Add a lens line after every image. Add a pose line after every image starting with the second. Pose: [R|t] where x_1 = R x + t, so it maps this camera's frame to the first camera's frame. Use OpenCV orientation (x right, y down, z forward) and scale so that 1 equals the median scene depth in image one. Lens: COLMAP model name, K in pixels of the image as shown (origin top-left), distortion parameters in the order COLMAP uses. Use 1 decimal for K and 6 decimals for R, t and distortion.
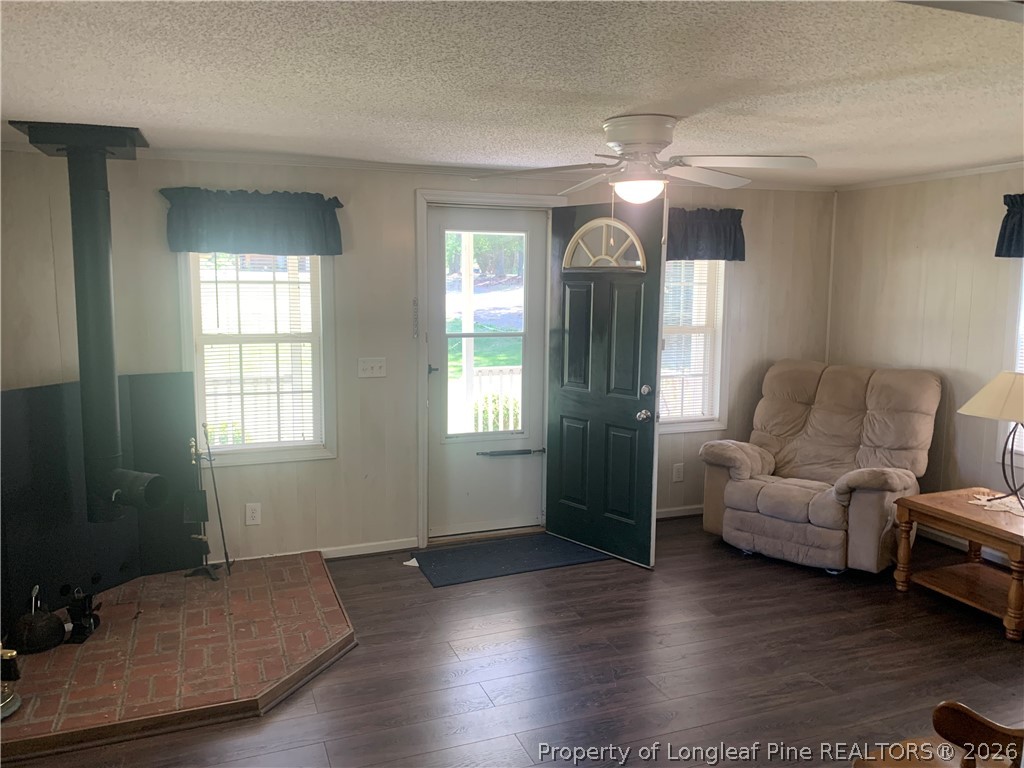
lens RADIAL K [[771.6, 0, 509.1], [0, 771.6, 376.1], [0, 0, 1]] dist [0.039252, -0.072807]
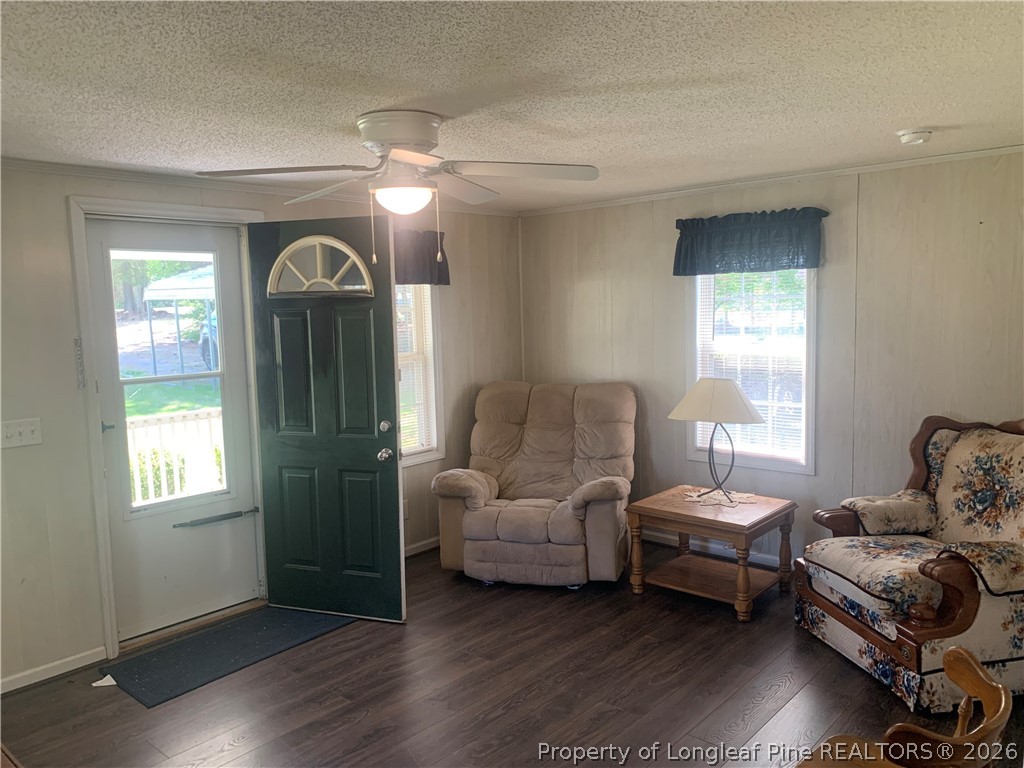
lens RADIAL K [[771.6, 0, 510.4], [0, 771.6, 388.2], [0, 0, 1]] dist [0.039252, -0.072807]
pose [[0.890338, -0.076787, 0.448779, -0.088347], [0.087208, 0.996187, -0.002564, -0.010887], [-0.446871, 0.041420, 0.893639, 0.121321]]
